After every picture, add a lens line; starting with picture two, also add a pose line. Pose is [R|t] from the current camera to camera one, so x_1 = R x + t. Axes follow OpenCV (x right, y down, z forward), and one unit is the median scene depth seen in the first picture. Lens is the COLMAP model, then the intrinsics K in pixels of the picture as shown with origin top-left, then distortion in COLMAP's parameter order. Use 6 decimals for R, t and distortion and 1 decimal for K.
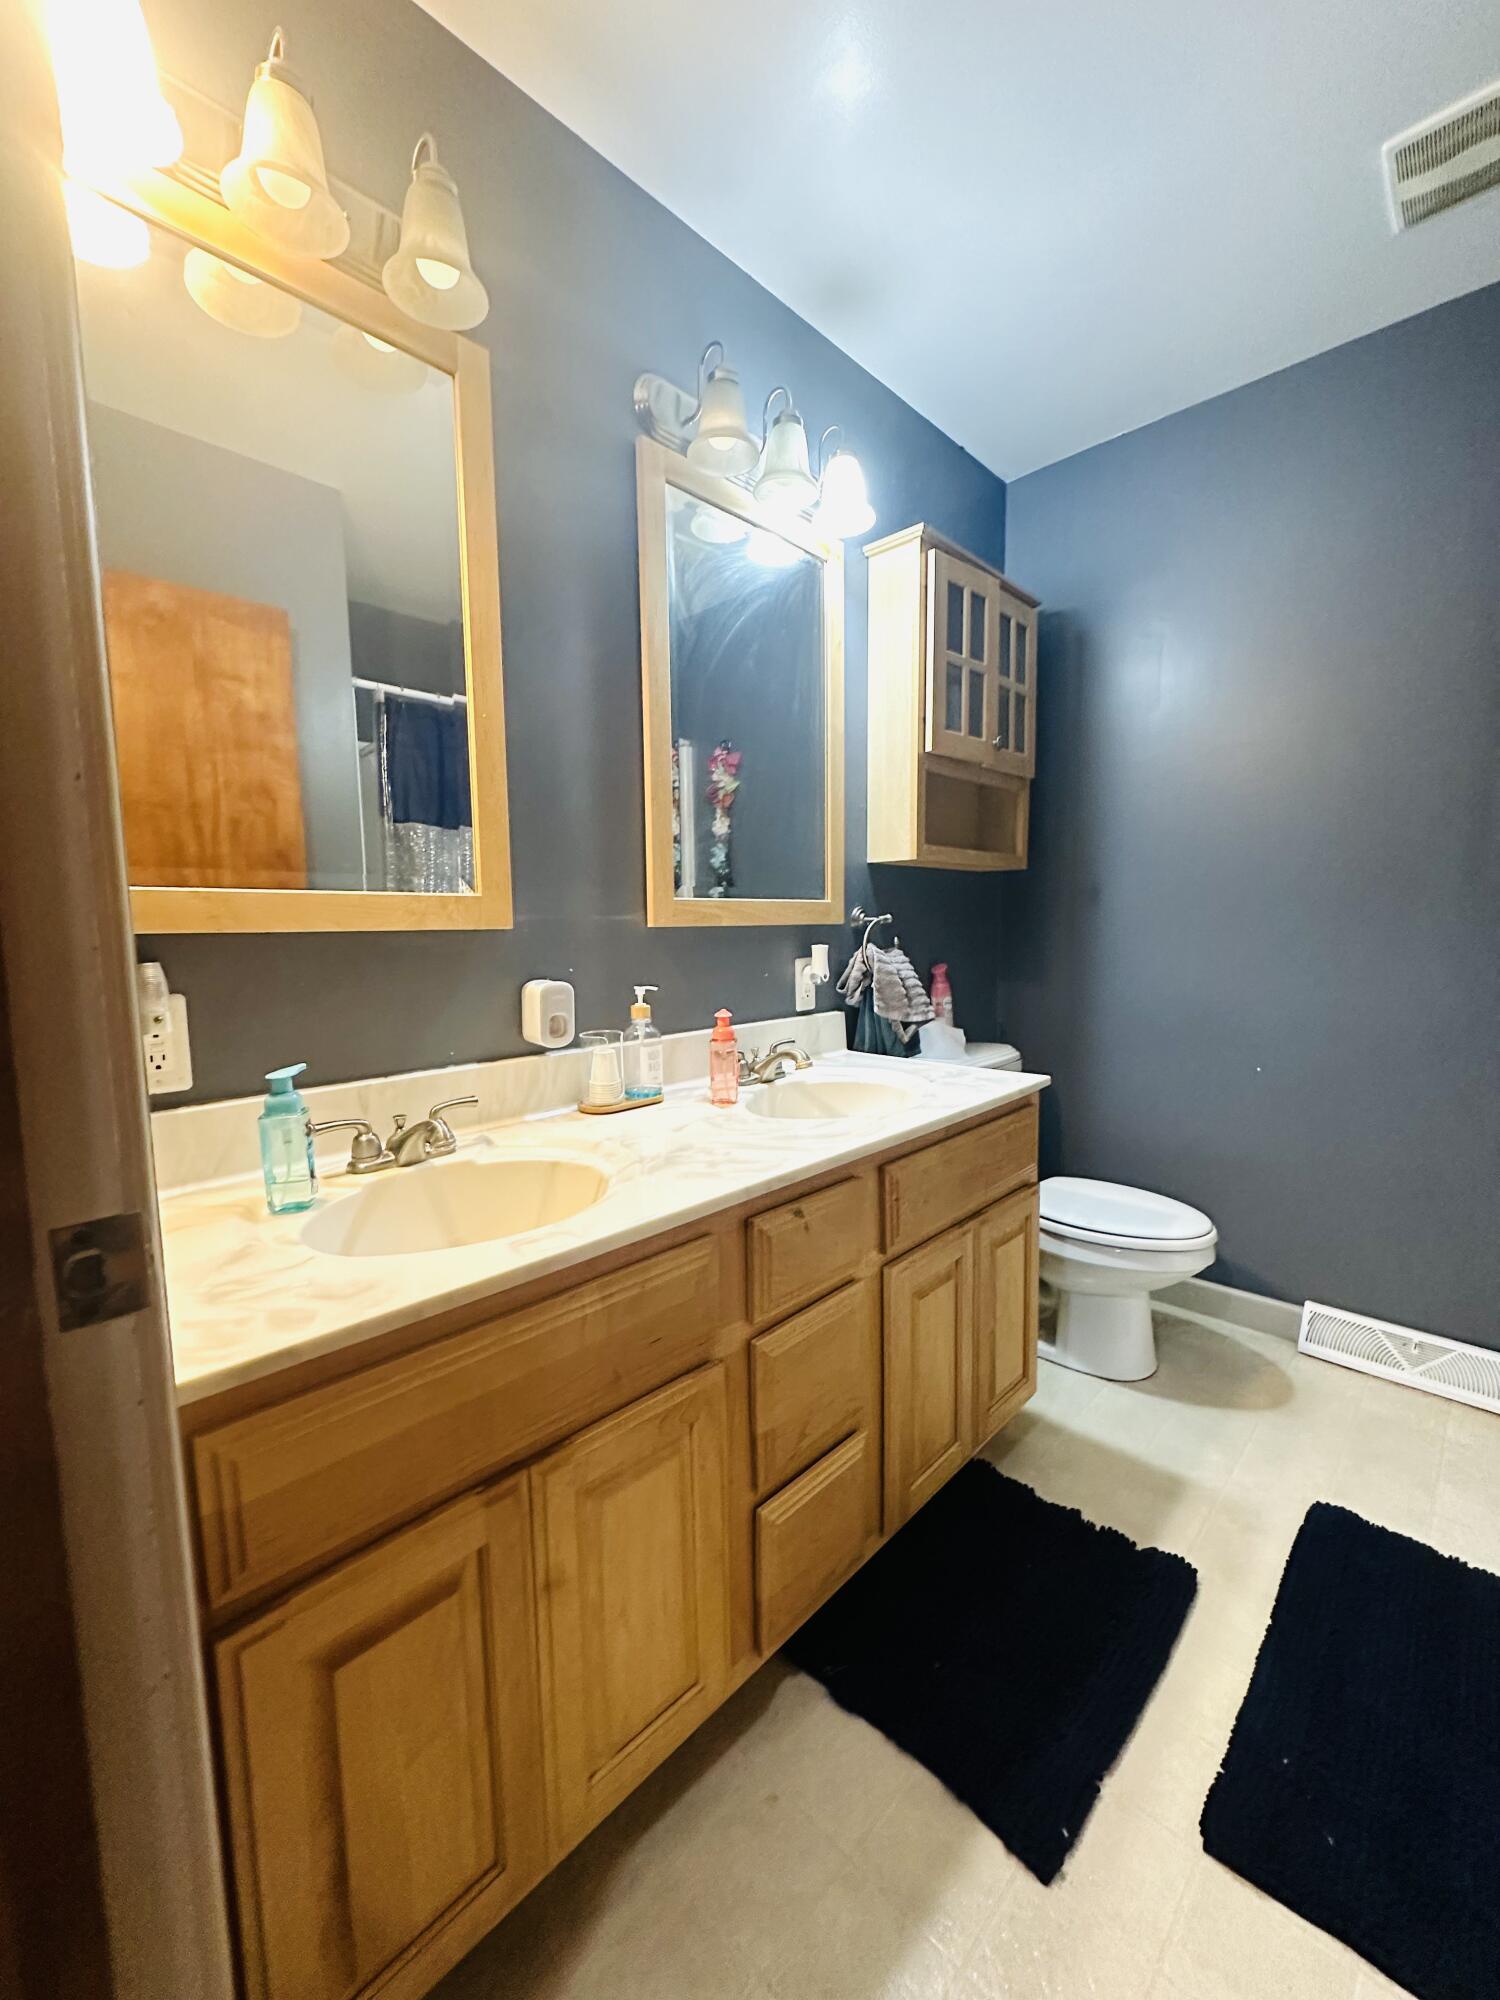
lens RADIAL K [[798.7, 0, 744.9], [0, 798.7, 1005.4], [0, 0, 1]] dist [-0.001475, 0.000775]
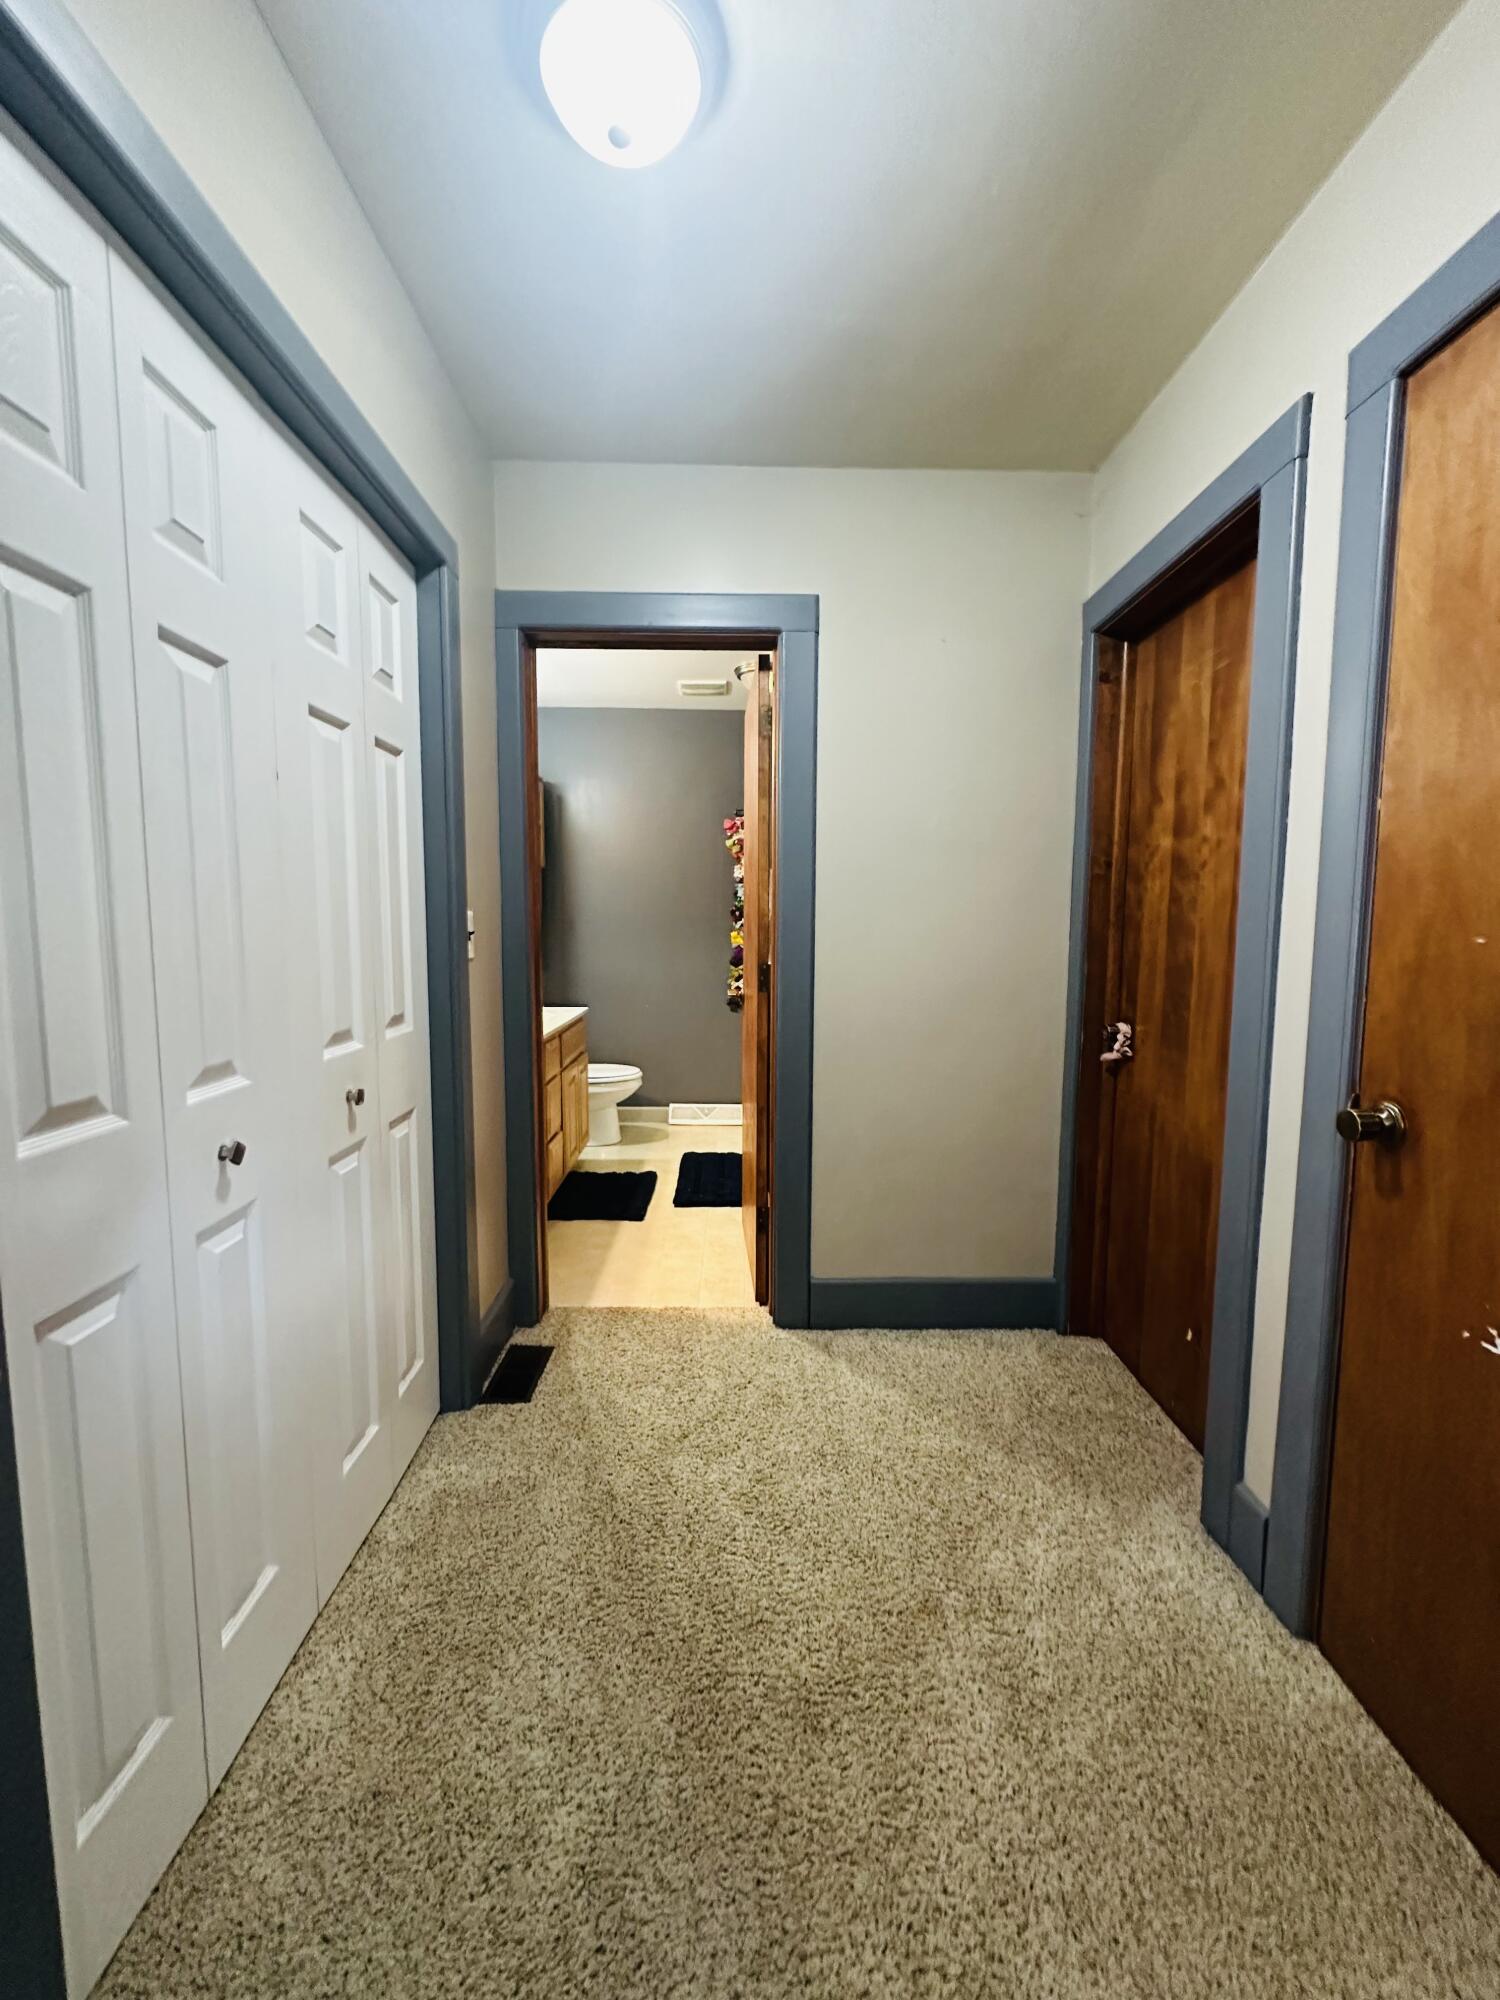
lens RADIAL K [[798.7, 0, 750.1], [0, 798.7, 1002.3], [0, 0, 1]] dist [-0.001475, 0.000775]
pose [[0.705125, -0.048388, 0.707430, -0.910329], [0.056625, 0.998325, 0.011845, 0.068331], [-0.706819, 0.031706, 0.706684, -0.976602]]
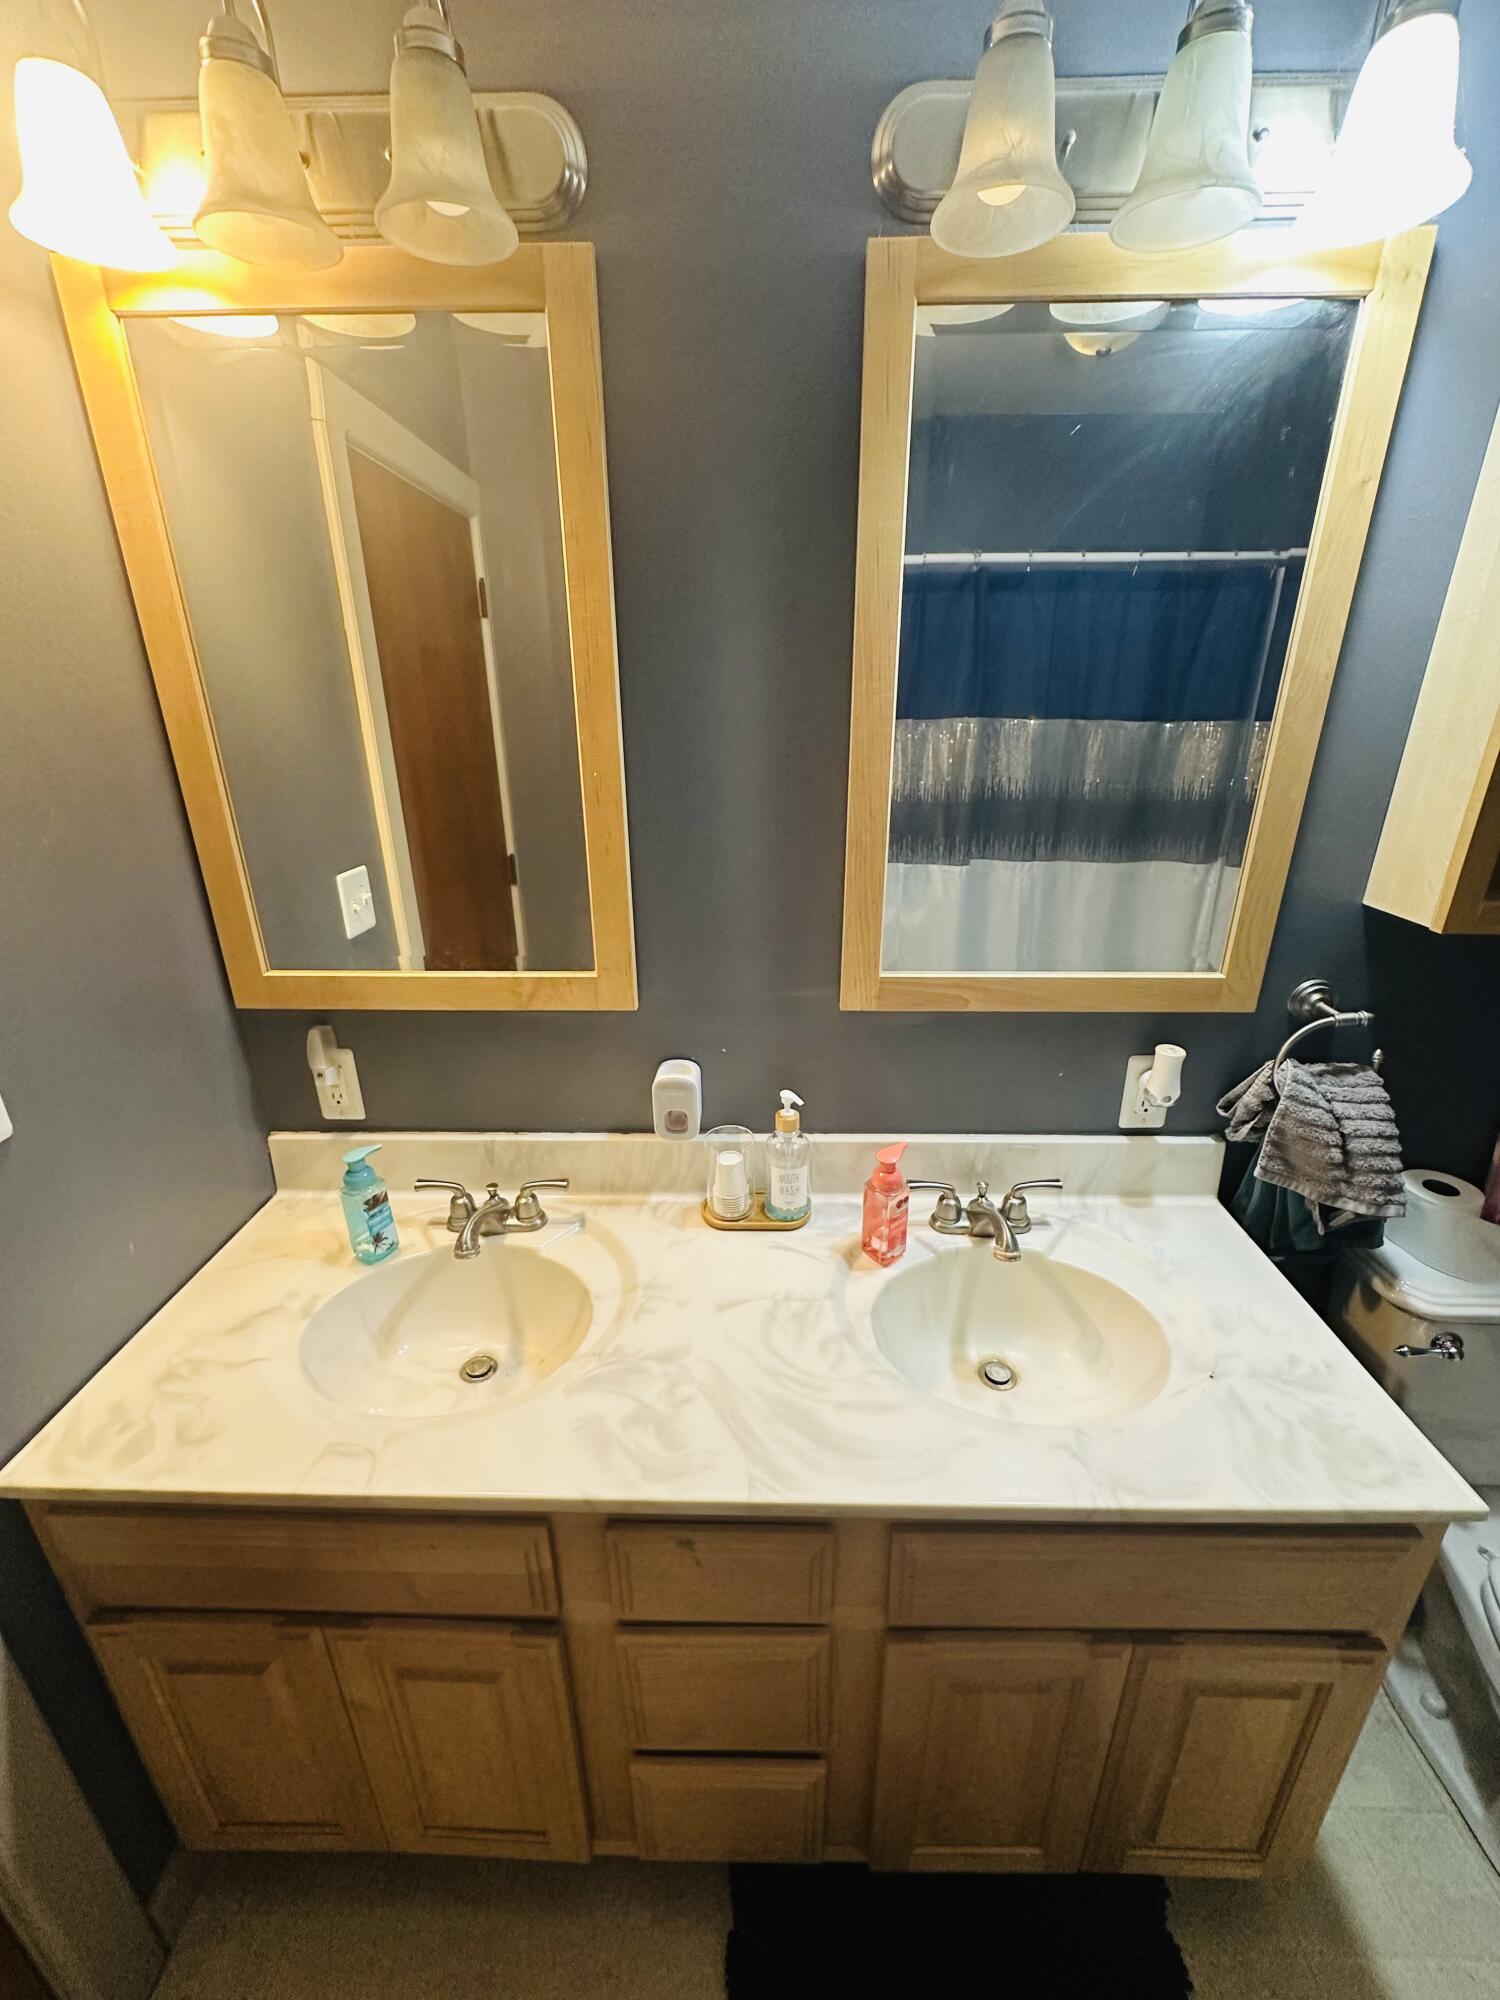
lens RADIAL K [[798.7, 0, 749.3], [0, 798.7, 1001.7], [0, 0, 1]] dist [-0.001475, 0.000775]
pose [[0.680839, 0.268509, -0.681440, 0.295808], [-0.076236, 0.951305, 0.298676, -0.281925], [0.728454, -0.151400, 0.668156, 0.369685]]
